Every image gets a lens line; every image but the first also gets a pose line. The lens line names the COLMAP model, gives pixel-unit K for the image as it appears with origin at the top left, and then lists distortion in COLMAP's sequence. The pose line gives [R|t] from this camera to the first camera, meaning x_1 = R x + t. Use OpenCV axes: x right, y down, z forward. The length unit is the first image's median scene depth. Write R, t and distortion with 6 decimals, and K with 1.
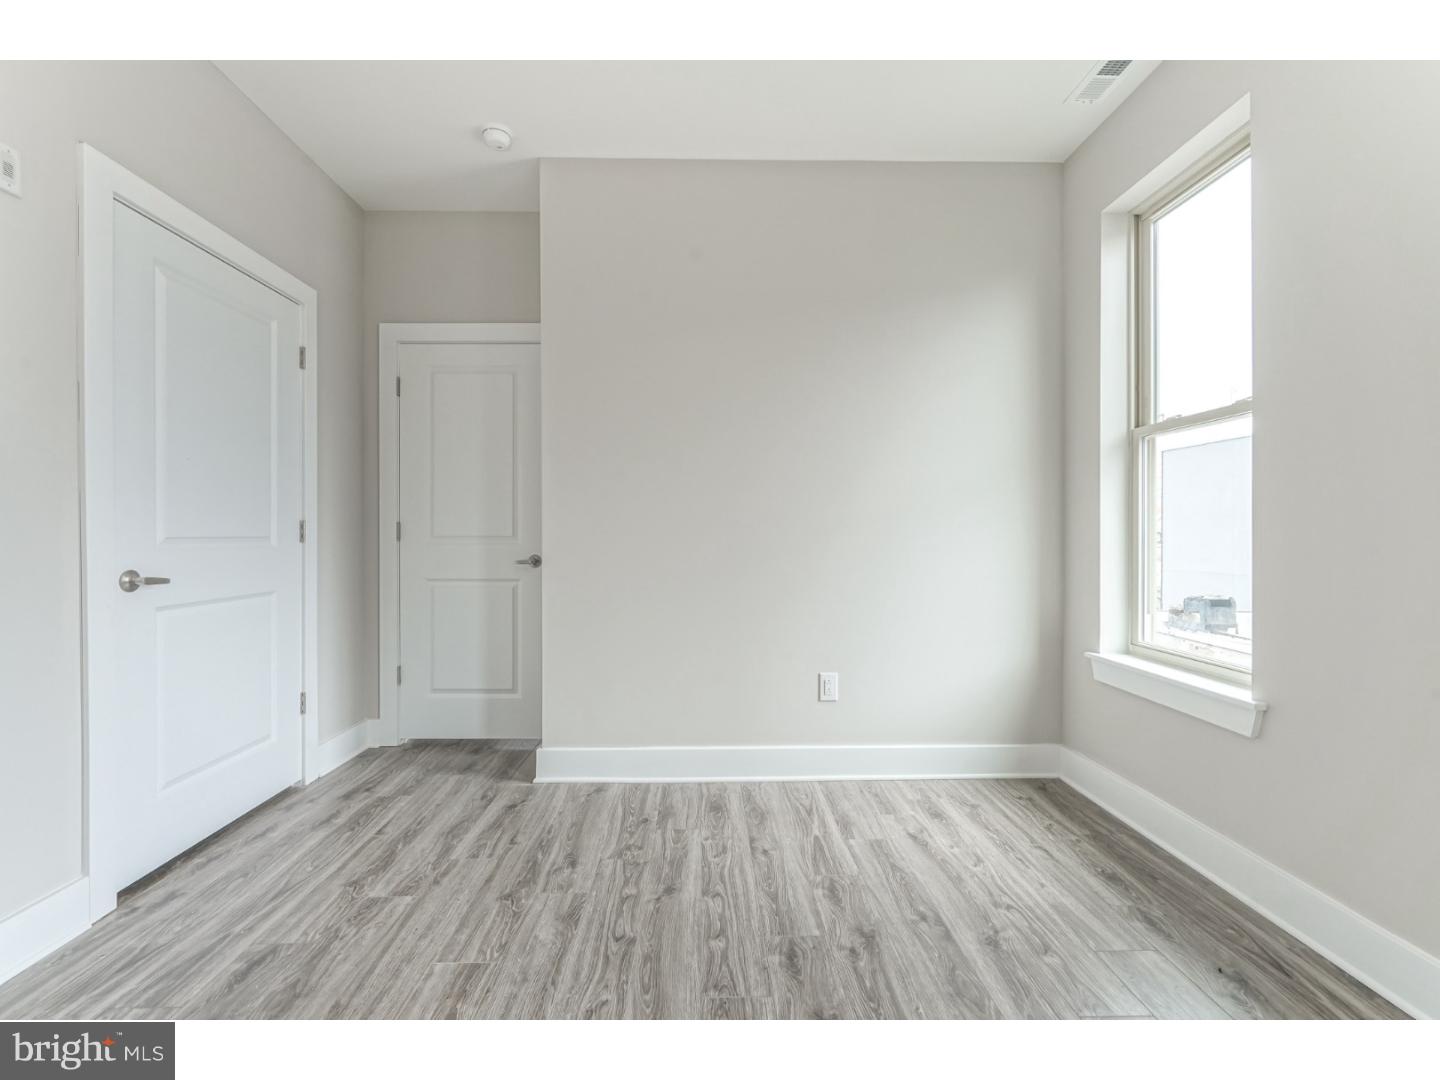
lens RADIAL K [[659.4, 0, 717.0], [0, 659.4, 538.8], [0, 0, 1]] dist [-0.009603, 0.004784]
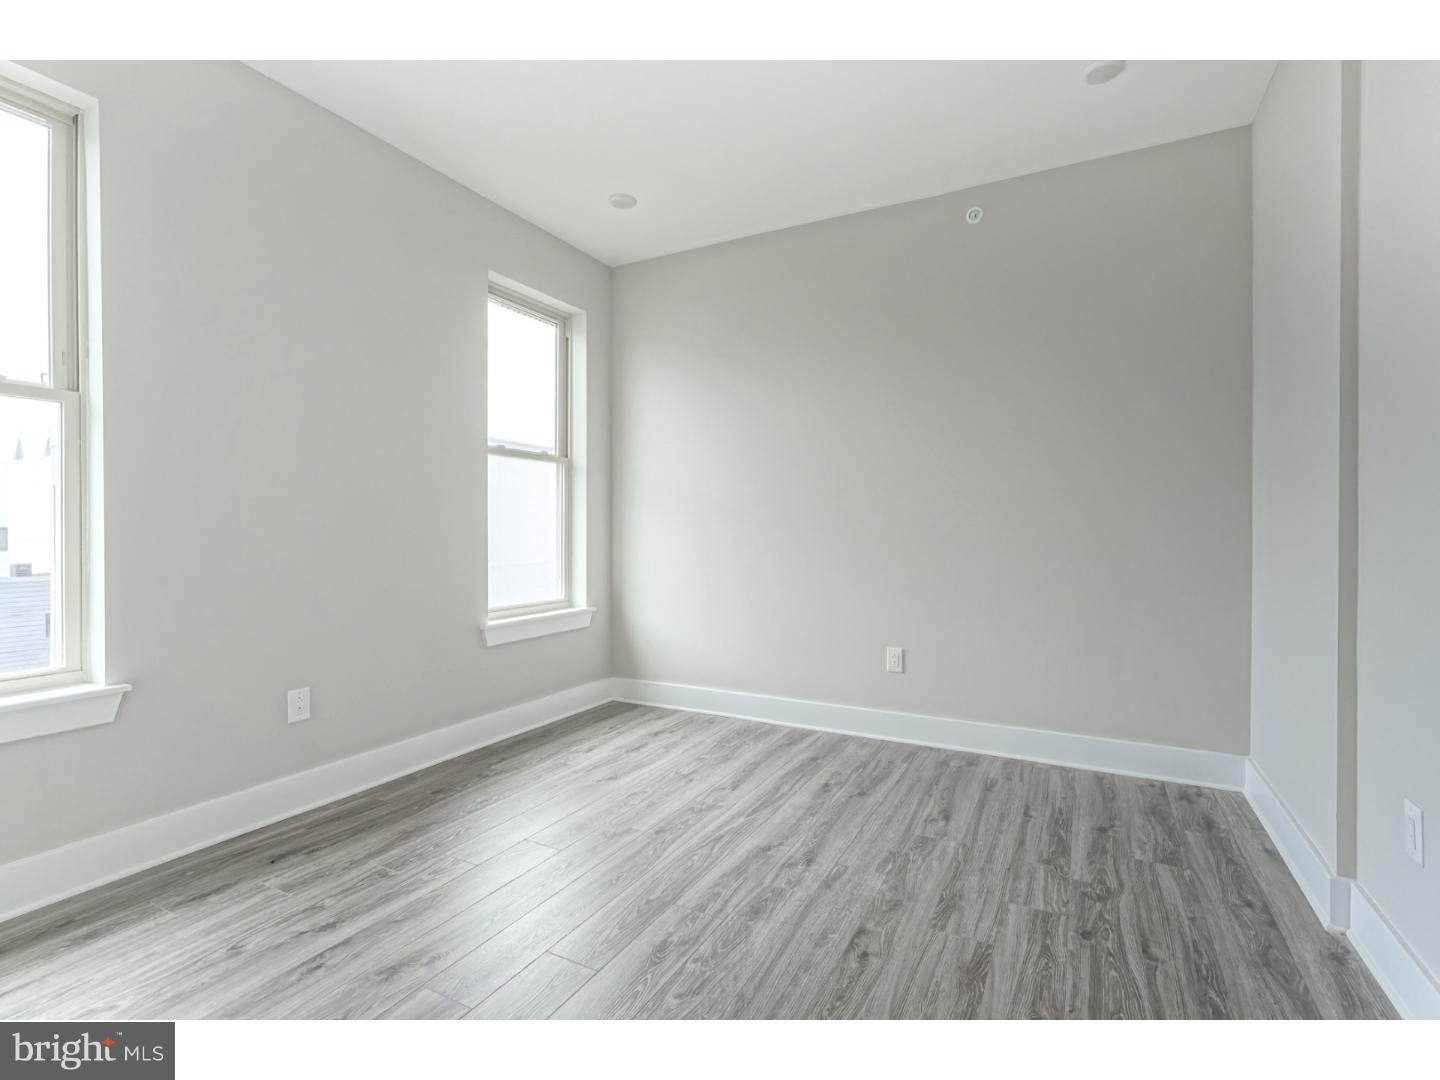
lens RADIAL K [[659.4, 0, 717.0], [0, 659.4, 538.8], [0, 0, 1]] dist [-0.009603, 0.004784]
pose [[-0.862356, -0.002952, 0.506294, -0.438585], [0.006551, 0.999834, 0.016988, -0.003969], [-0.506260, 0.017967, -0.862193, 1.100763]]
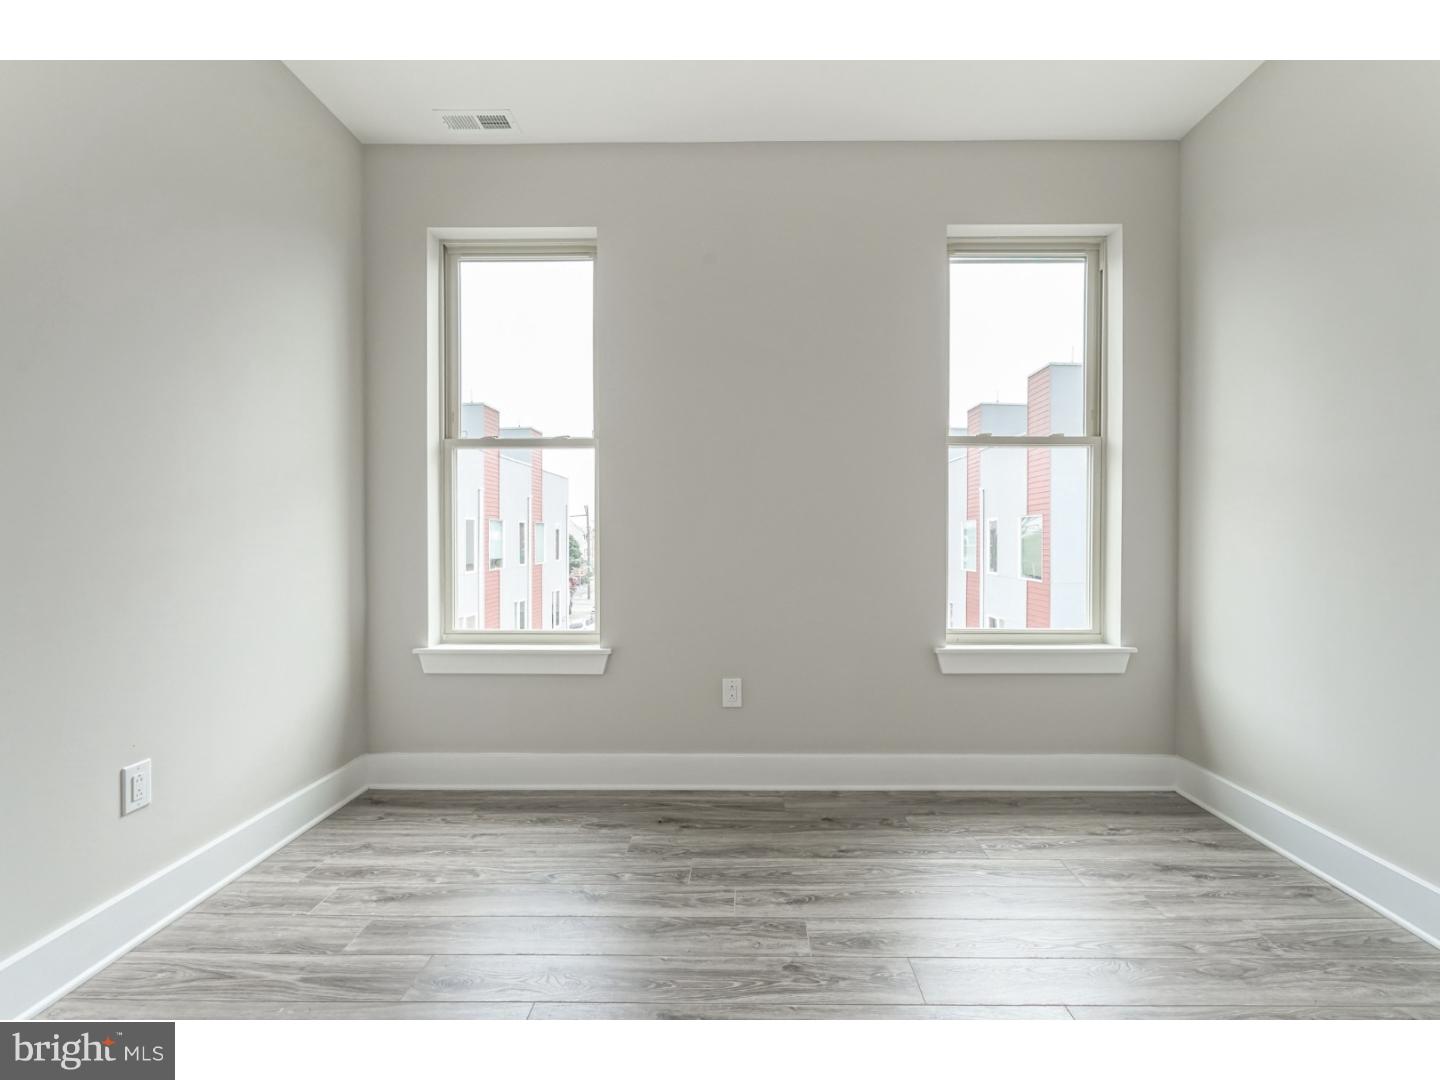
lens RADIAL K [[636.8, 0, 746.7], [0, 636.8, 547.8], [0, 0, 1]] dist [-0.004531, 0.000110]
pose [[0.027286, -0.016049, 0.999499, -0.457781], [0.003902, 0.999865, 0.015948, -0.000849], [-0.999620, 0.003465, 0.027345, 0.498158]]
